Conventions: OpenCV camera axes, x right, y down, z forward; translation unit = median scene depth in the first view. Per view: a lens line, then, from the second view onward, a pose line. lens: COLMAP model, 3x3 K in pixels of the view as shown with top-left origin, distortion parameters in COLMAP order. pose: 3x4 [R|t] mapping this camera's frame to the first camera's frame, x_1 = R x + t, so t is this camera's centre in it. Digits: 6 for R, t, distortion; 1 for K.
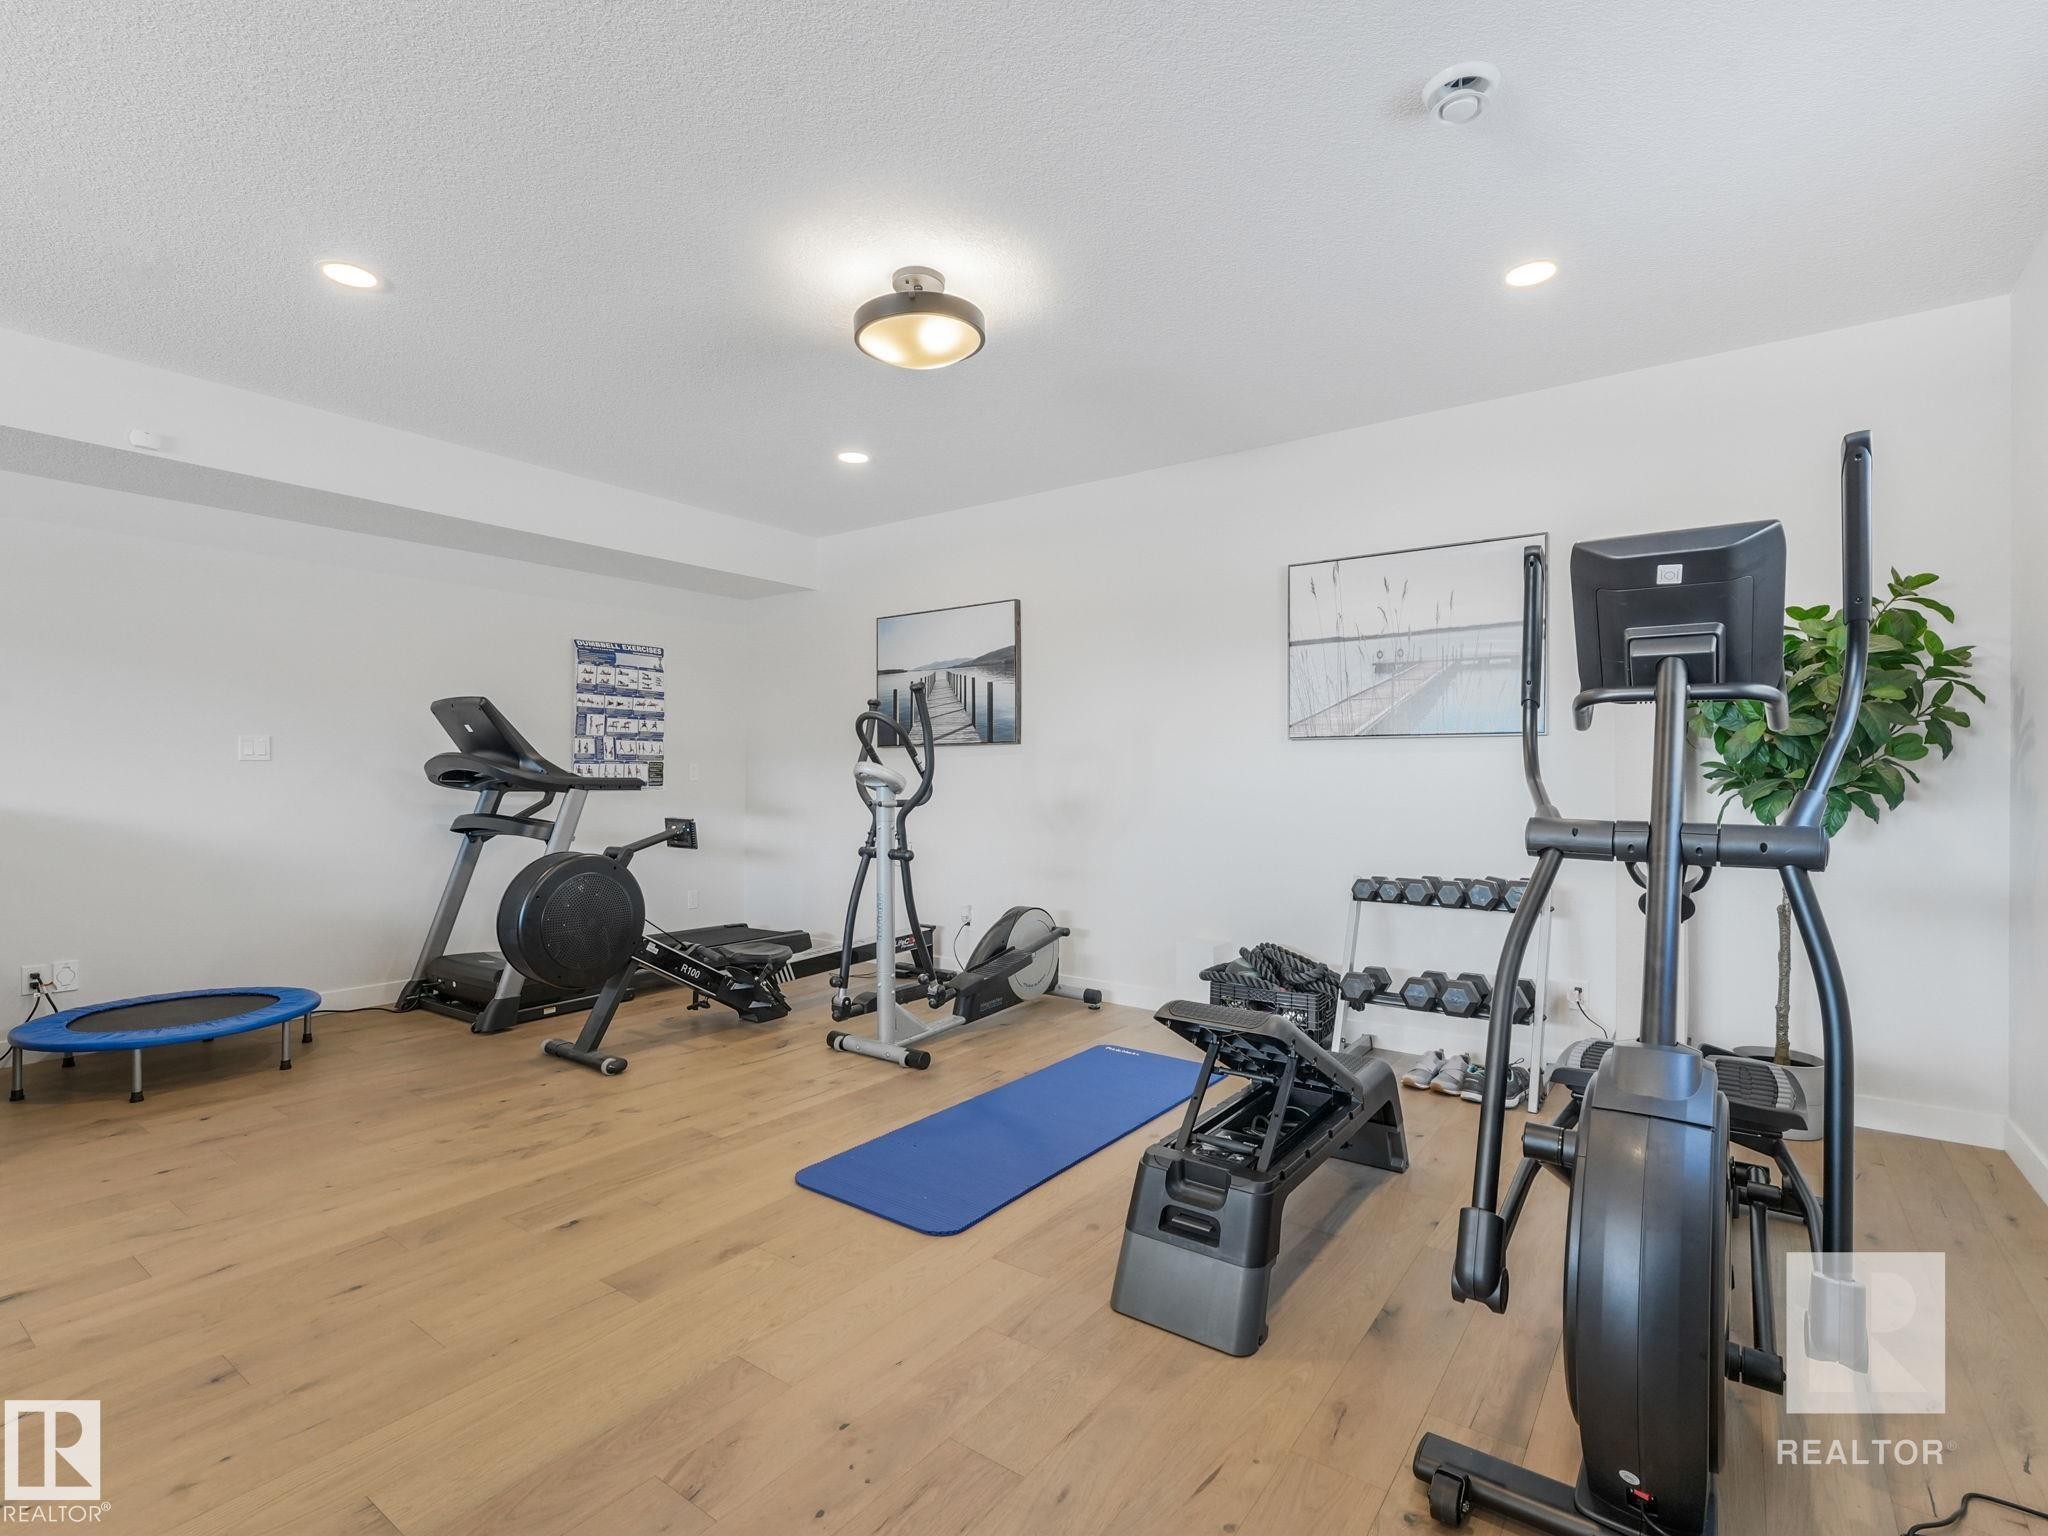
lens RADIAL K [[943.2, 0, 1025.7], [0, 943.2, 778.1], [0, 0, 1]] dist [-0.002870, -0.000041]
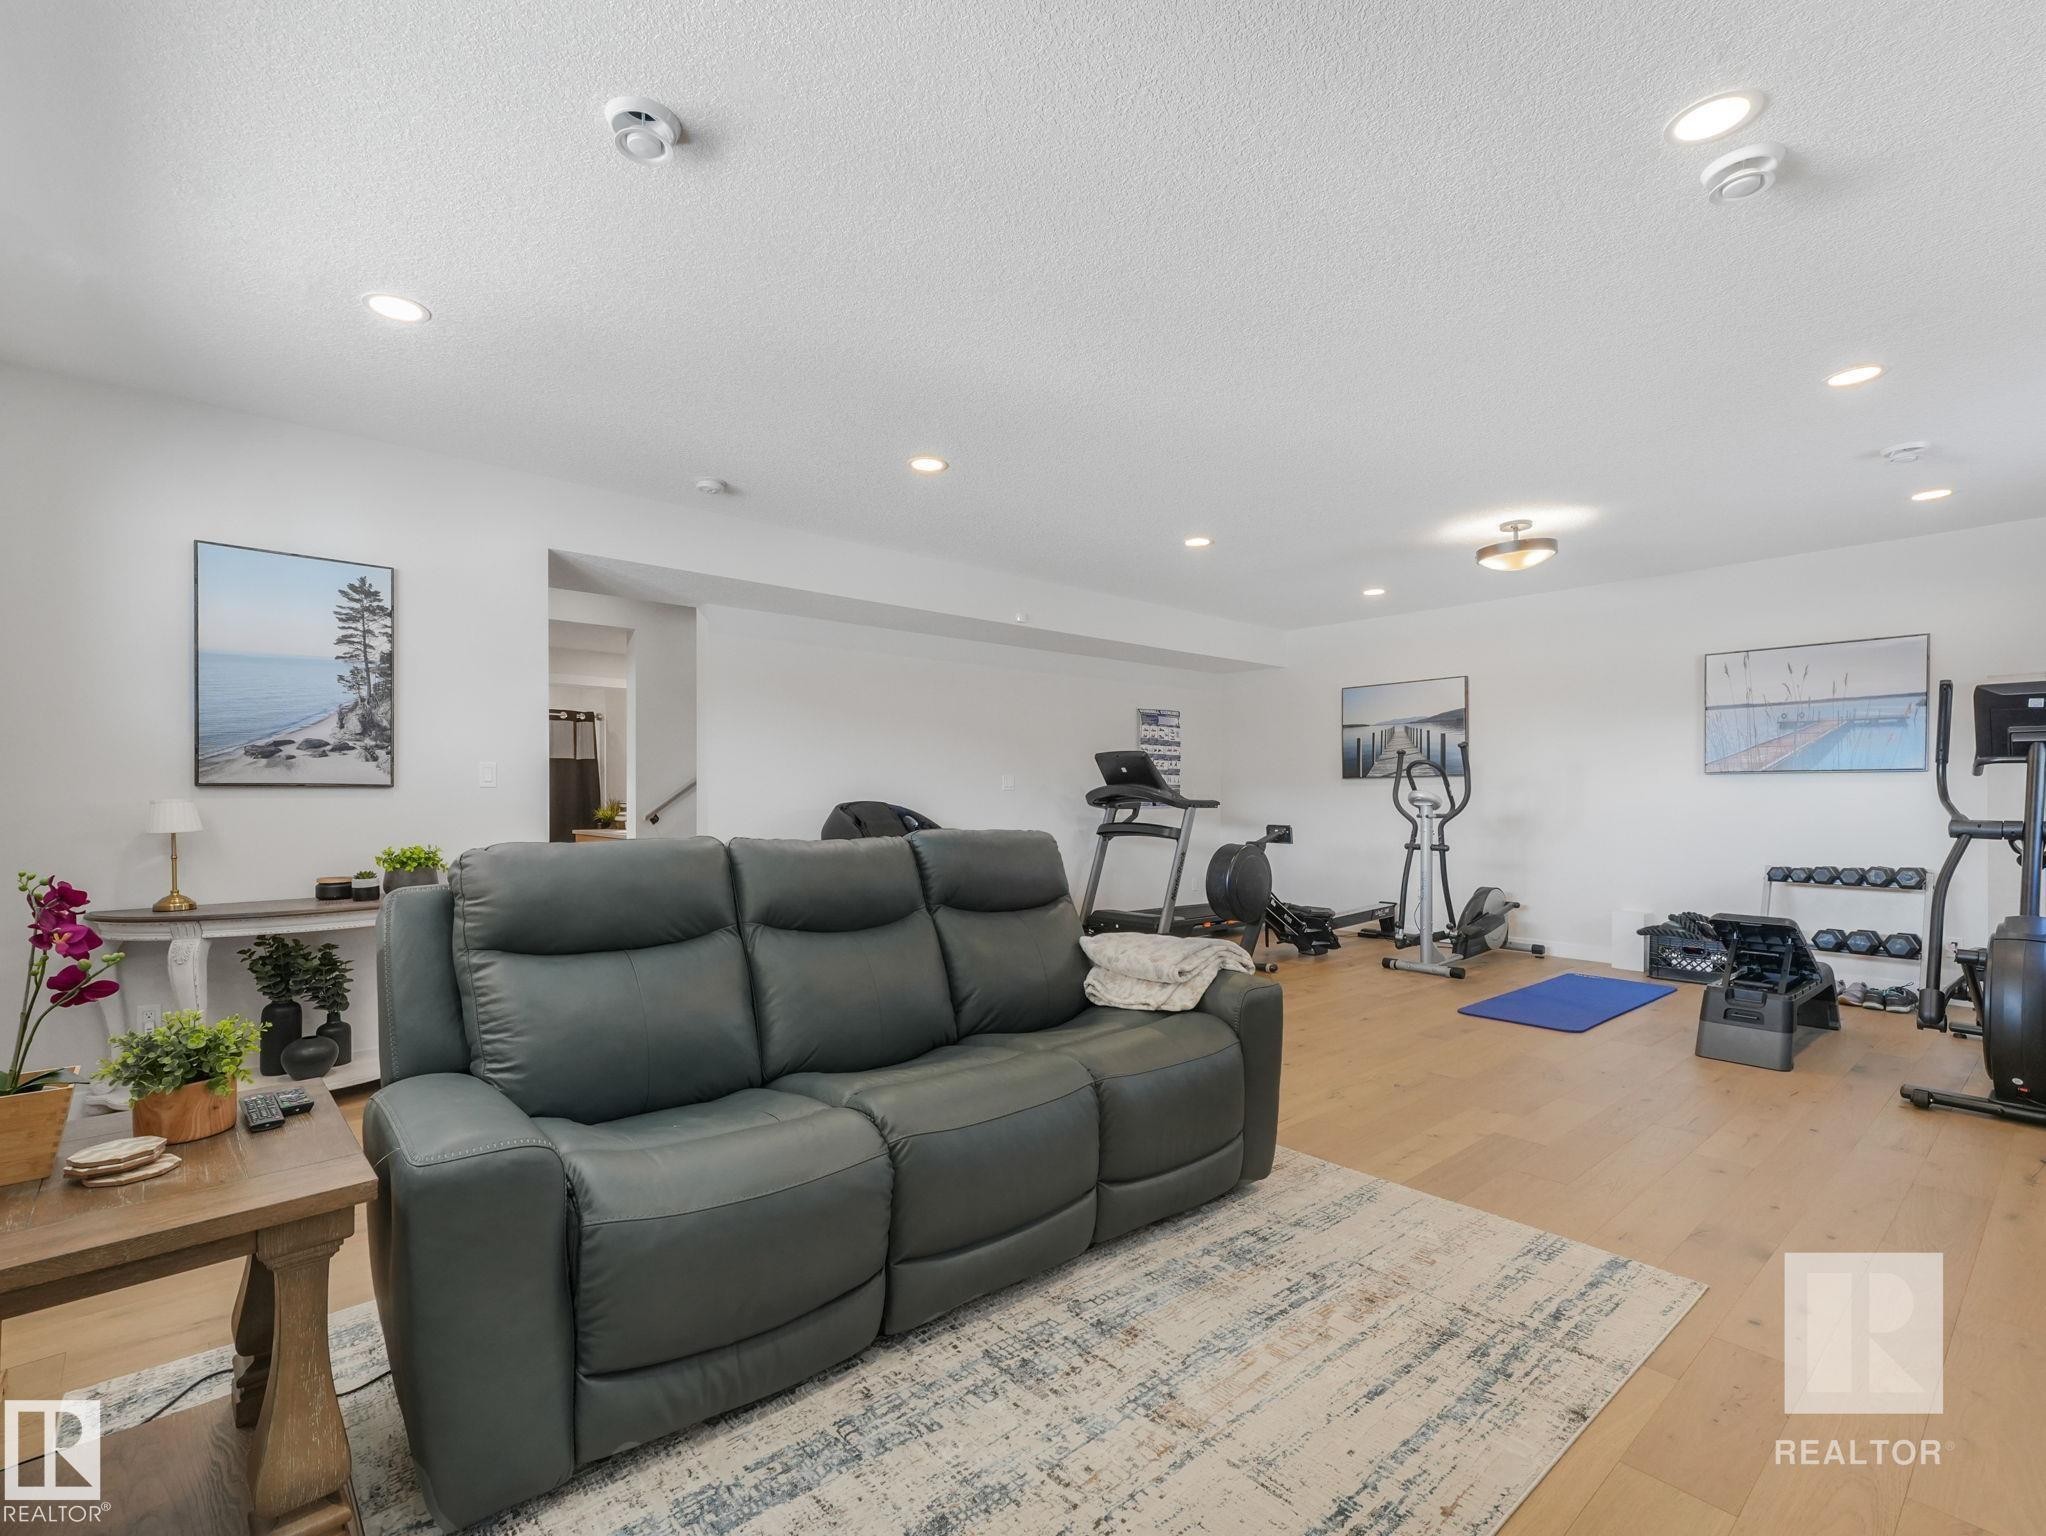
lens RADIAL K [[918.0, 0, 1013.1], [0, 918.0, 800.5], [0, 0, 1]] dist [-0.001377, 0.007487]
pose [[0.973337, -0.000116, -0.229381, -0.468767], [0.000259, 1.000000, 0.000594, -0.000708], [0.229381, -0.000637, 0.973337, -0.677348]]
